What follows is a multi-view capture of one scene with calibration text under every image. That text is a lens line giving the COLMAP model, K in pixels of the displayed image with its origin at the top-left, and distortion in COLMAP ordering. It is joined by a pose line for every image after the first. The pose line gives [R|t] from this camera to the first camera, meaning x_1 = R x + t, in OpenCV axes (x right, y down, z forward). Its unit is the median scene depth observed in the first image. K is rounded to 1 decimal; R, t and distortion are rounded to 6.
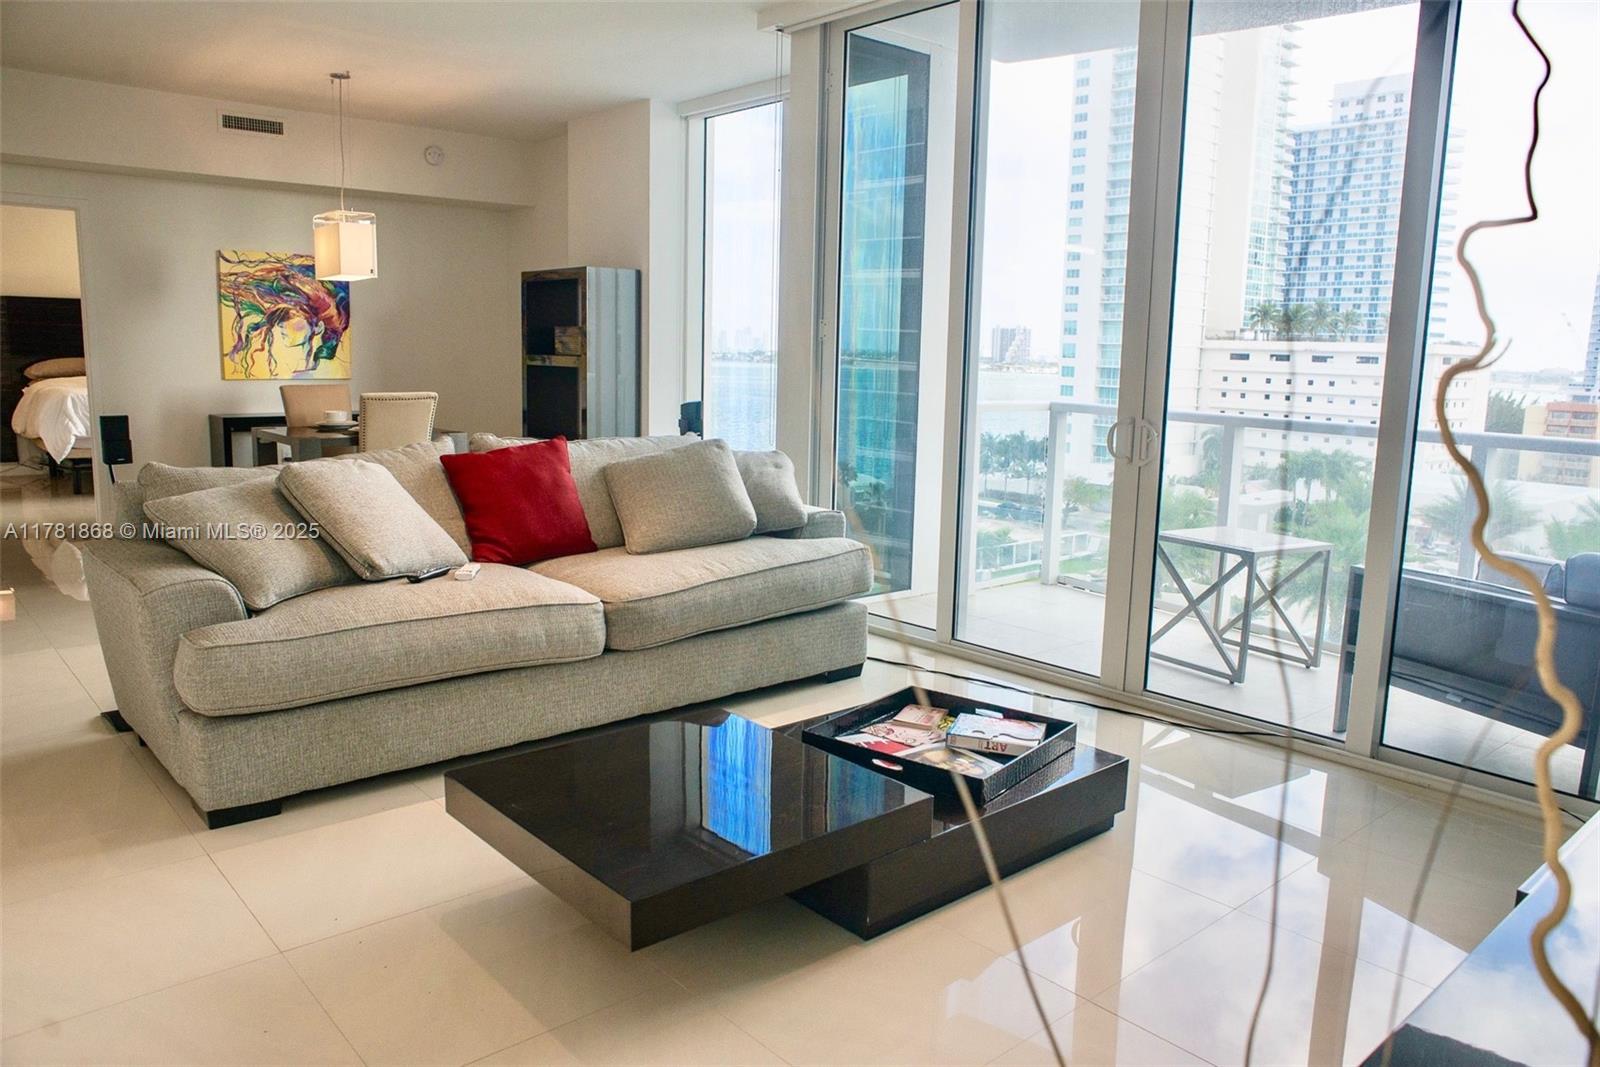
lens RADIAL K [[1126.2, 0, 791.8], [0, 1126.2, 532.6], [0, 0, 1]] dist [-0.083847, 0.077697]
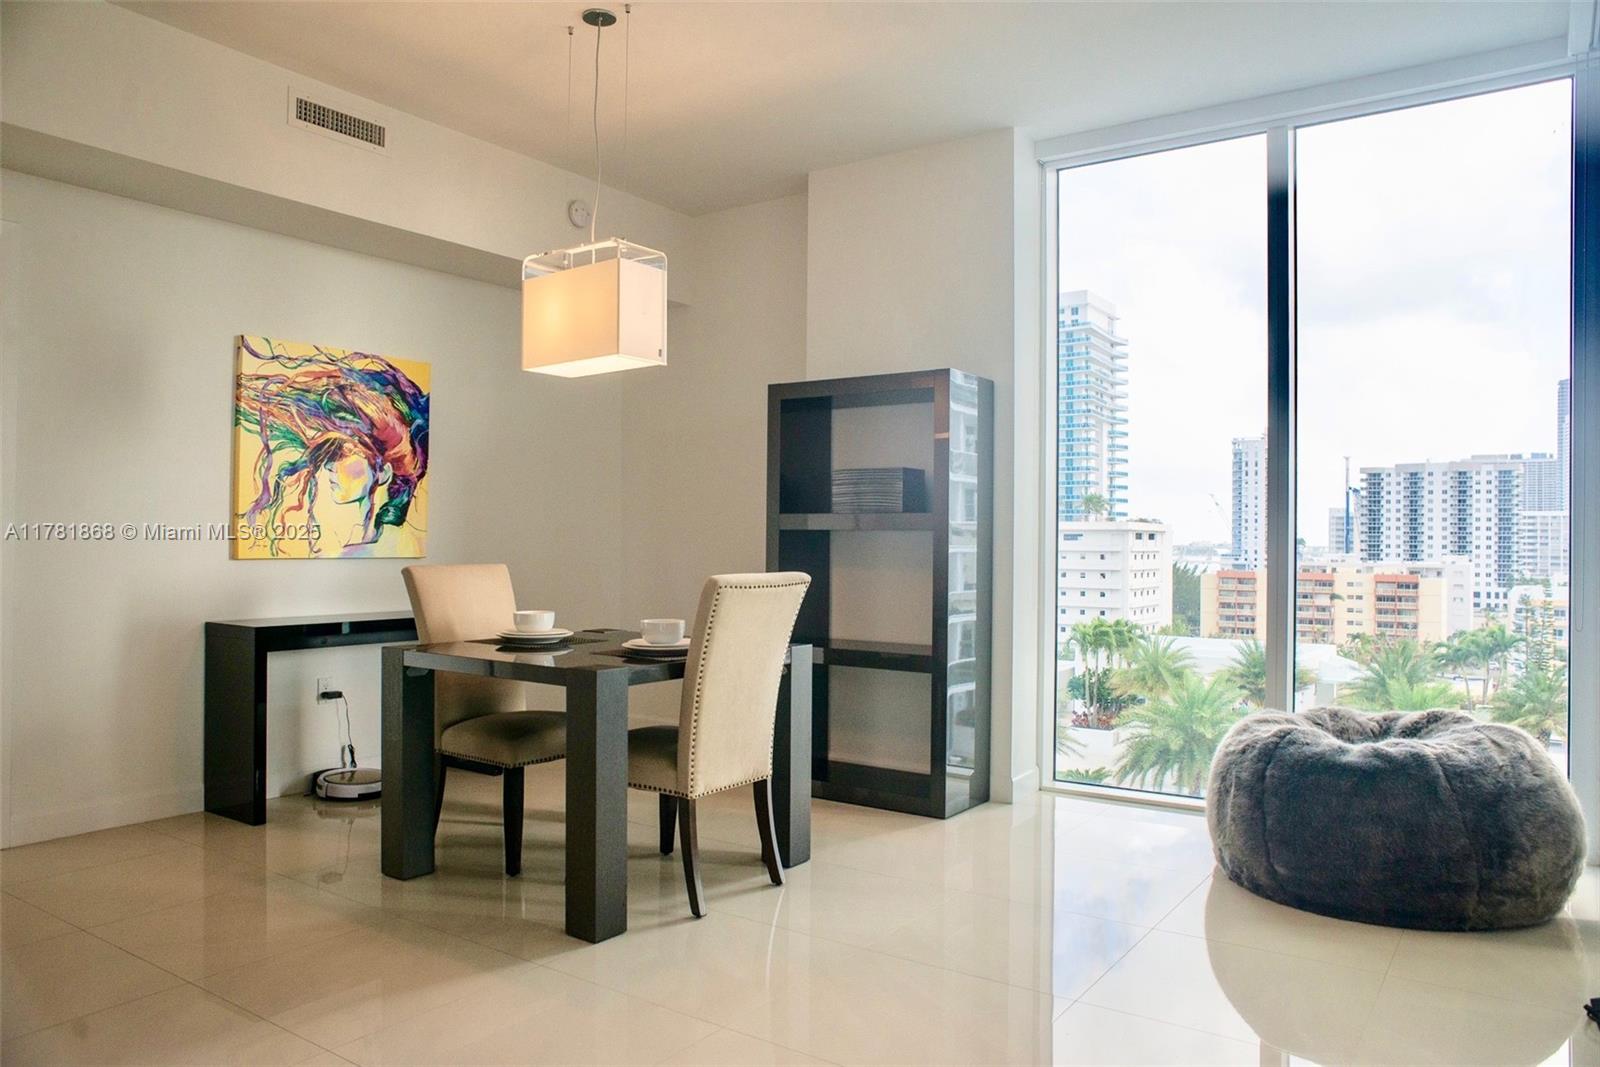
lens RADIAL K [[1098.6, 0, 800.0], [0, 1098.6, 533.5], [0, 0, 1]] dist [-0.045606, 0.004254]
pose [[0.970720, -0.011951, 0.239915, -0.357182], [0.050801, 0.986385, -0.156409, -0.048944], [-0.234779, 0.164017, 0.958111, 0.391097]]
